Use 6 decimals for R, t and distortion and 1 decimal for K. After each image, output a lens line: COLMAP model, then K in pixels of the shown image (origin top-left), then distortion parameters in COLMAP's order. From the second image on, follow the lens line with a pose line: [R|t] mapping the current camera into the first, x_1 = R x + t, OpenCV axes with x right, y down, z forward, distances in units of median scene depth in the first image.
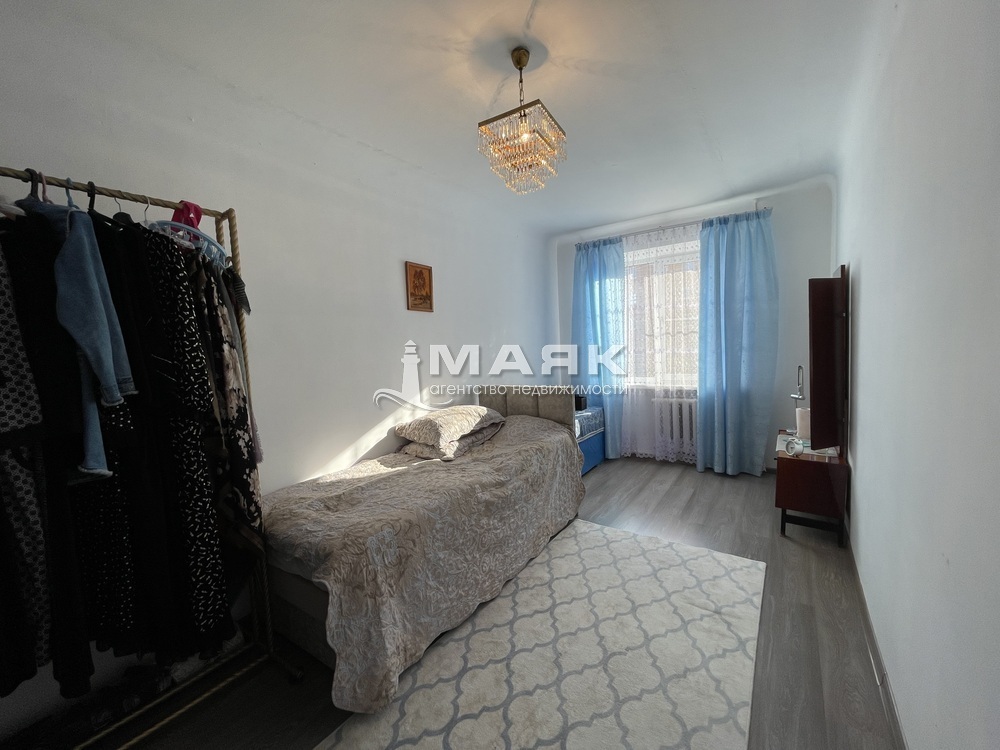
lens RADIAL K [[403.6, 0, 505.4], [0, 403.6, 374.9], [0, 0, 1]] dist [-0.002349, 0.000764]
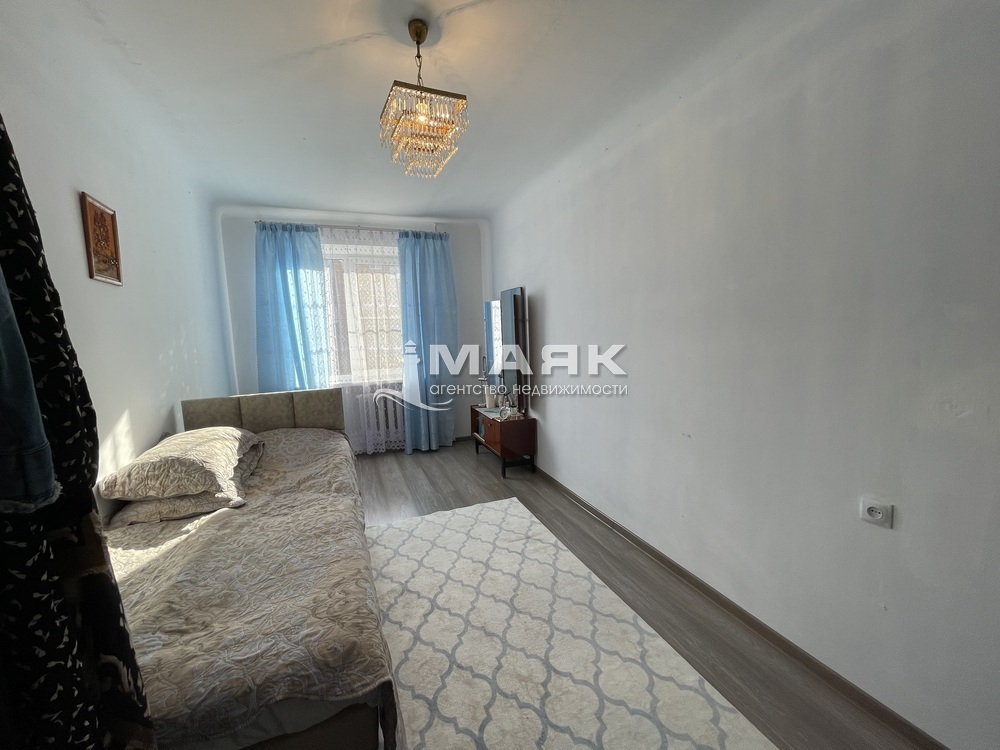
lens RADIAL K [[403.6, 0, 505.4], [0, 403.6, 374.9], [0, 0, 1]] dist [-0.002349, 0.000764]
pose [[0.547828, -0.070294, 0.833632, -0.437491], [0.071311, 0.996761, 0.037187, -0.005537], [-0.833546, 0.039075, 0.551066, 0.218029]]
